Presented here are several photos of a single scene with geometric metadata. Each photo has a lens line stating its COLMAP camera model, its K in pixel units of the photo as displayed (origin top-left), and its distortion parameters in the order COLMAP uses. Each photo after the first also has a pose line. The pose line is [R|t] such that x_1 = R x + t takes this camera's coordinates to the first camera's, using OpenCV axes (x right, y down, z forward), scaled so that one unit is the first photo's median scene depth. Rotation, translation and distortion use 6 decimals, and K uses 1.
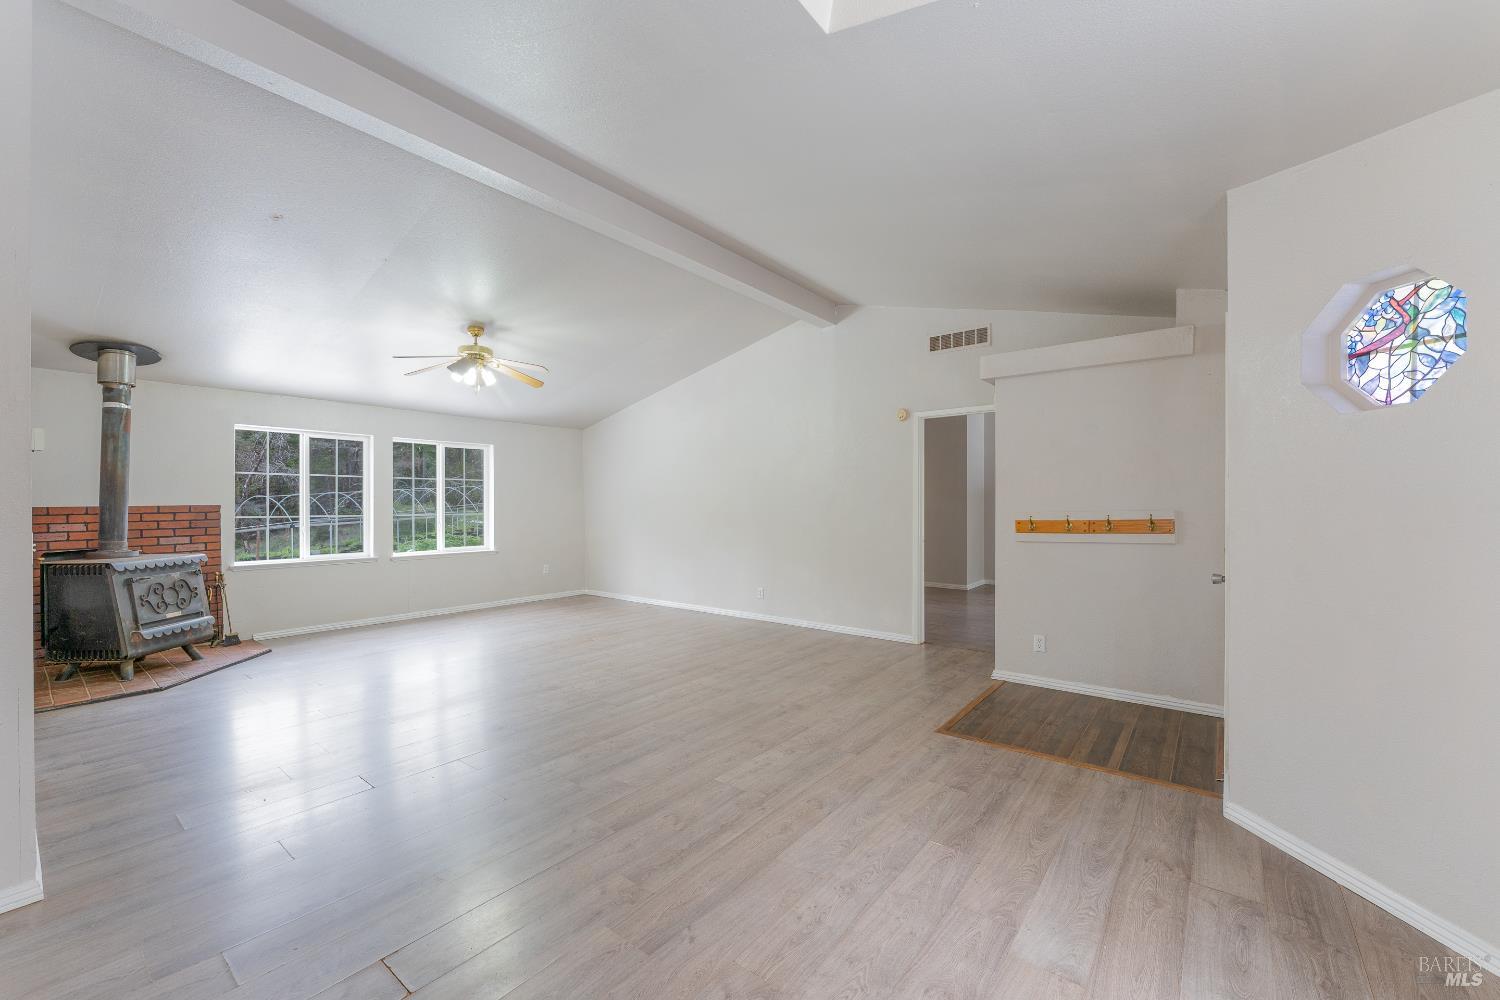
lens RADIAL K [[601.6, 0, 747.5], [0, 601.6, 501.5], [0, 0, 1]] dist [-0.003641, 0.000537]
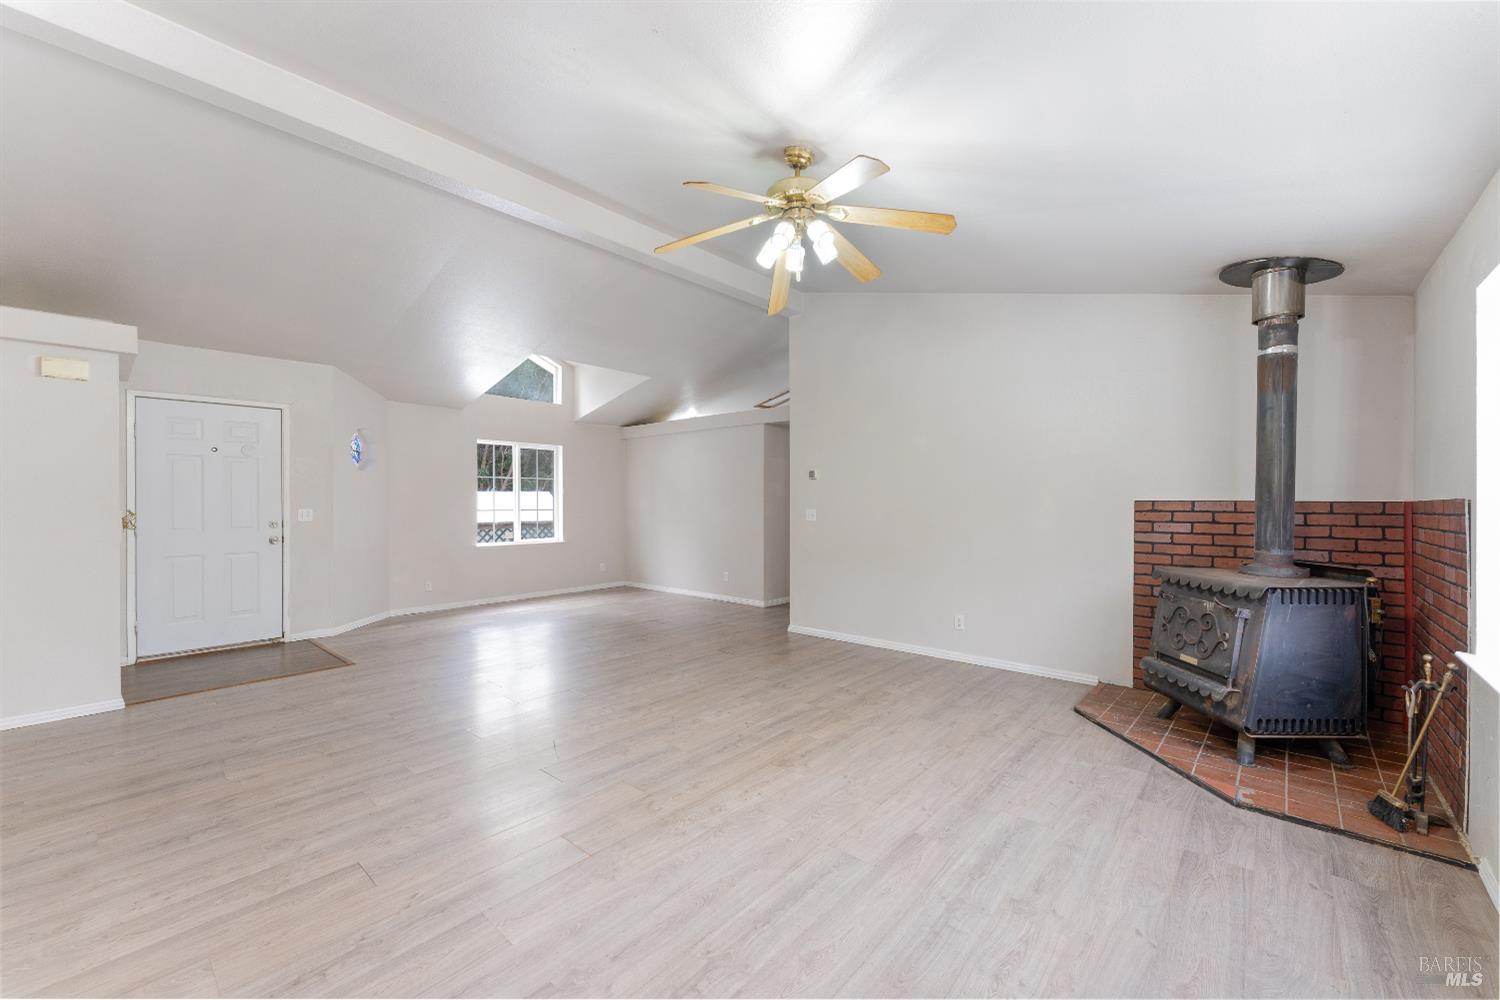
lens RADIAL K [[601.6, 0, 748.3], [0, 601.6, 497.5], [0, 0, 1]] dist [-0.003641, 0.000537]
pose [[-0.998174, 0.003019, 0.060322, -0.516862], [0.002494, 0.999958, -0.008779, 0.009225], [-0.060346, -0.008612, -0.998140, 1.776775]]
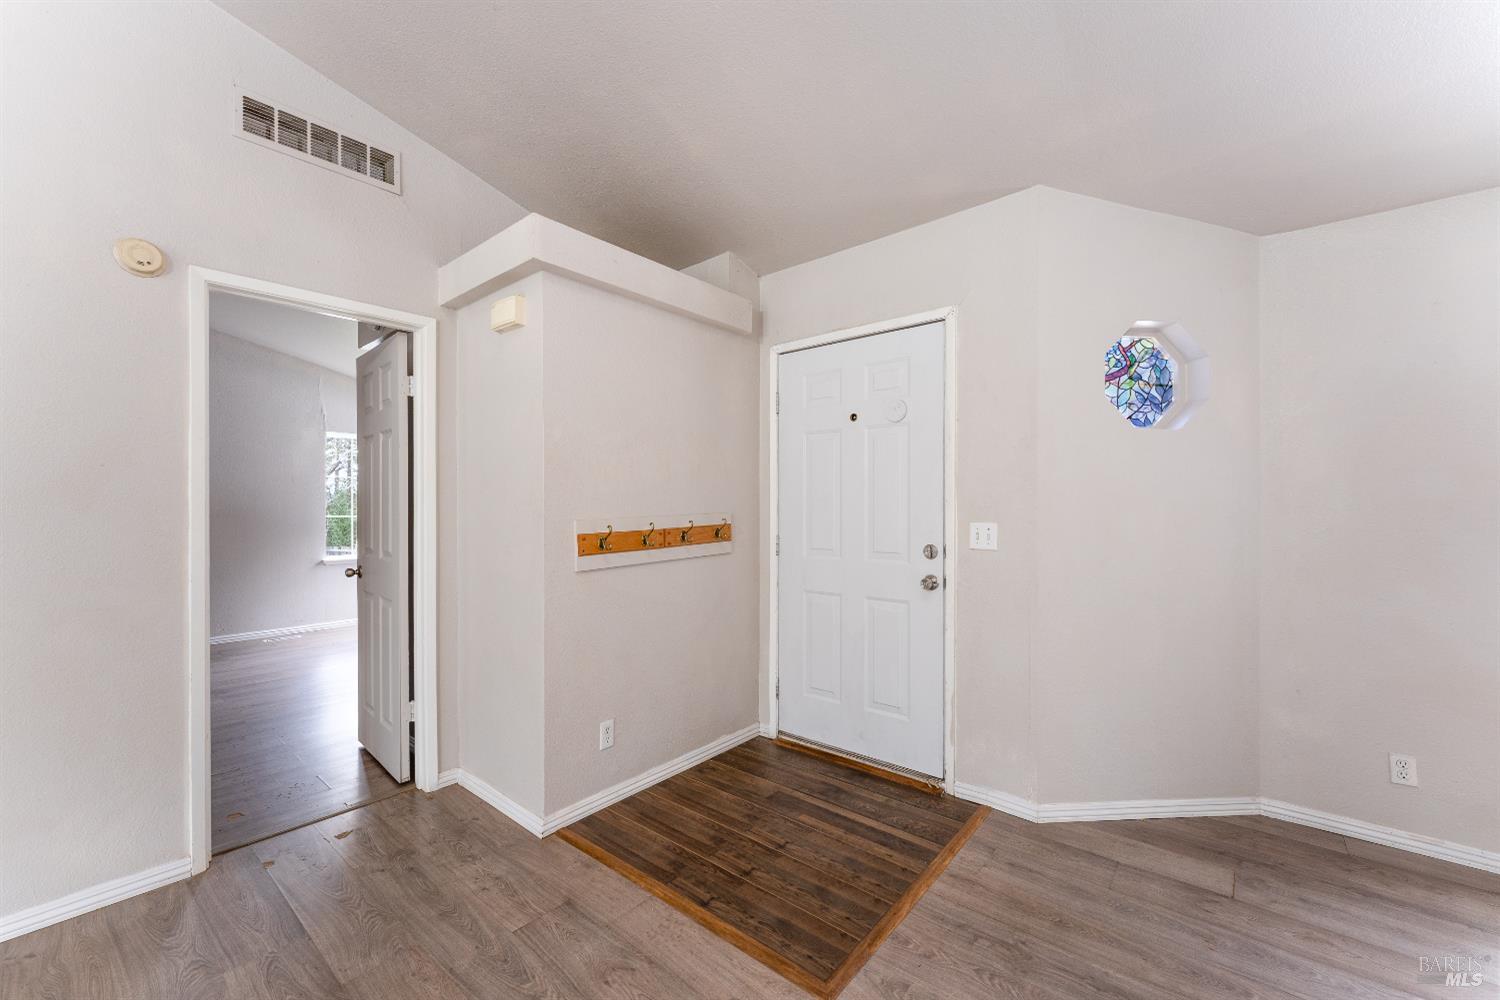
lens RADIAL K [[601.6, 0, 749.3], [0, 601.6, 507.9], [0, 0, 1]] dist [-0.003641, 0.000537]
pose [[0.035813, -0.004965, 0.999346, -0.110743], [-0.001262, 0.999987, 0.005013, 0.003141], [-0.999358, -0.001440, 0.035806, 0.797647]]
